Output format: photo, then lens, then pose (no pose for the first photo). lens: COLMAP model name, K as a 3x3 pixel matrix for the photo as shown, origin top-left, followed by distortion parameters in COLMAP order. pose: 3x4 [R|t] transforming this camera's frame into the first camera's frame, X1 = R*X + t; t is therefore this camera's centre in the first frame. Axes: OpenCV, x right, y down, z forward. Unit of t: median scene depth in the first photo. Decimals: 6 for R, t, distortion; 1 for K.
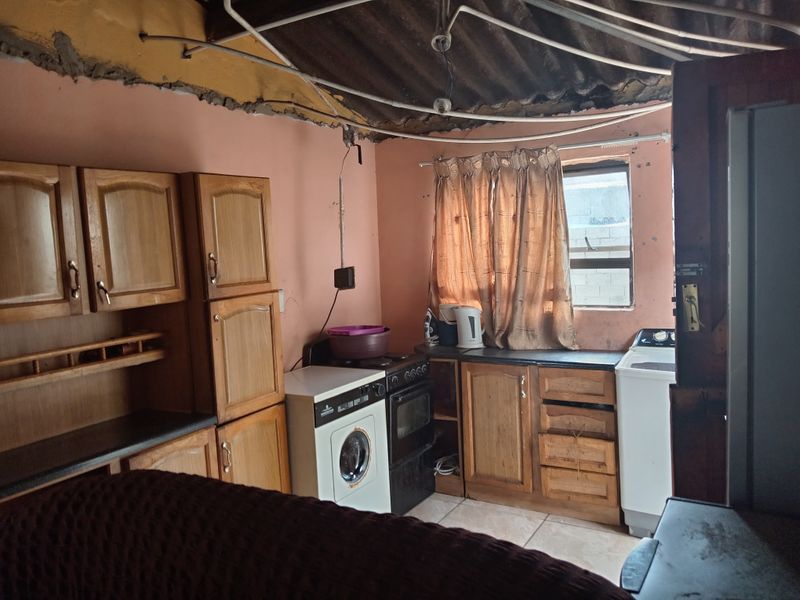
lens RADIAL K [[633.0, 0, 398.7], [0, 633.0, 306.0], [0, 0, 1]] dist [0.040340, -0.038887]
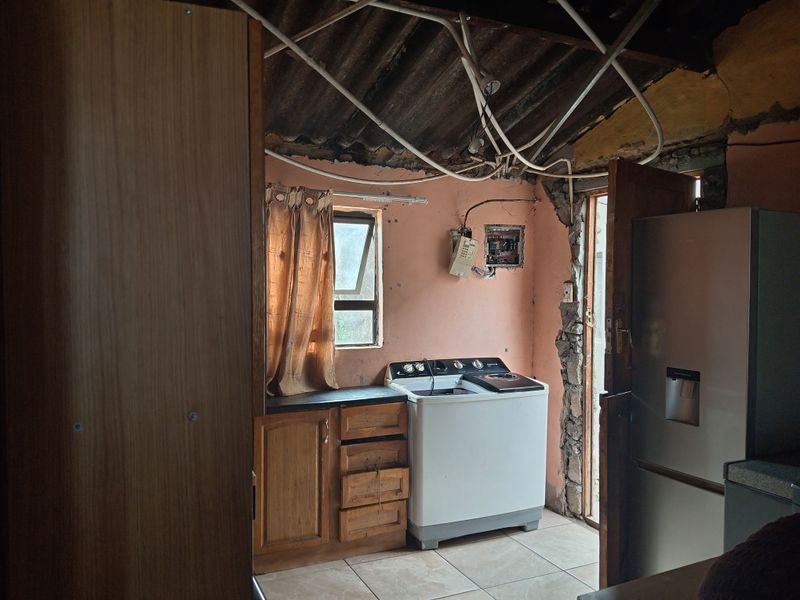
lens RADIAL K [[633.0, 0, 399.8], [0, 633.0, 296.7], [0, 0, 1]] dist [0.040340, -0.038887]
pose [[0.550036, 0.028750, 0.834646, -0.537672], [0.043915, 0.997029, -0.063283, -0.010490], [-0.833986, 0.071462, 0.547139, 0.355373]]
